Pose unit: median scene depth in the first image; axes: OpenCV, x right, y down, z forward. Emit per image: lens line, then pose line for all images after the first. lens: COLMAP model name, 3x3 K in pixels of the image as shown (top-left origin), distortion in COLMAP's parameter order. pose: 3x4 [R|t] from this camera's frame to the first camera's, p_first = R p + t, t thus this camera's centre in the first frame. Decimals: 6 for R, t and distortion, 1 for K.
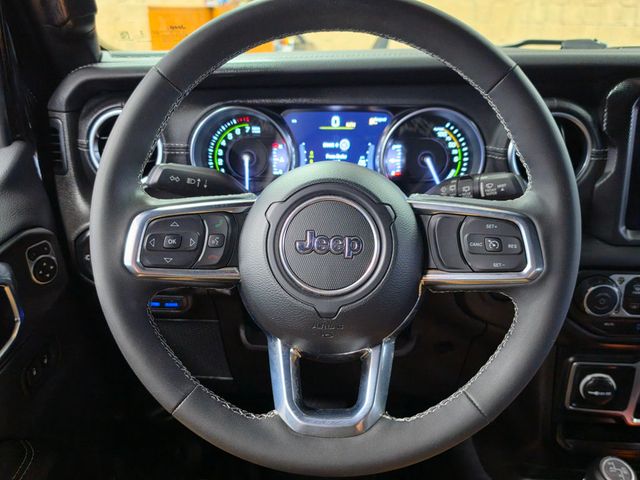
lens RADIAL K [[551.1, 0, 320.0], [0, 551.1, 240.0], [0, 0, 1]] dist [0.104167, -0.209974]
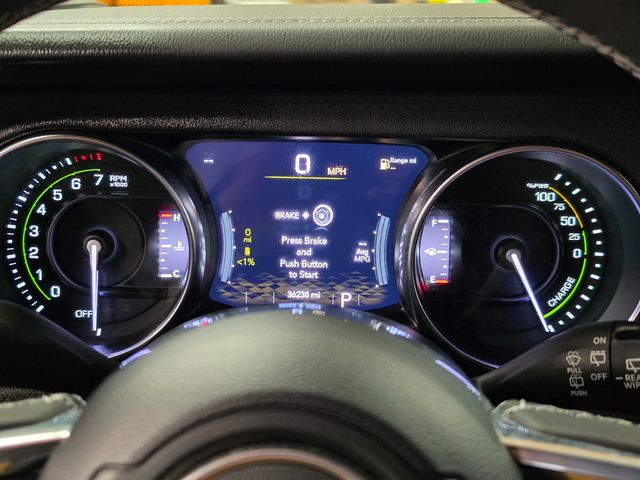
lens RADIAL K [[883.5, 0, 320.0], [0, 883.5, 240.0], [0, 0, 1]] dist [0.089041, -0.105780]
pose [[0.999082, 0.007666, 0.042137, 0.012781], [-0.005139, 0.998200, -0.059746, -0.112506], [-0.042519, 0.059475, 0.997324, 0.305856]]
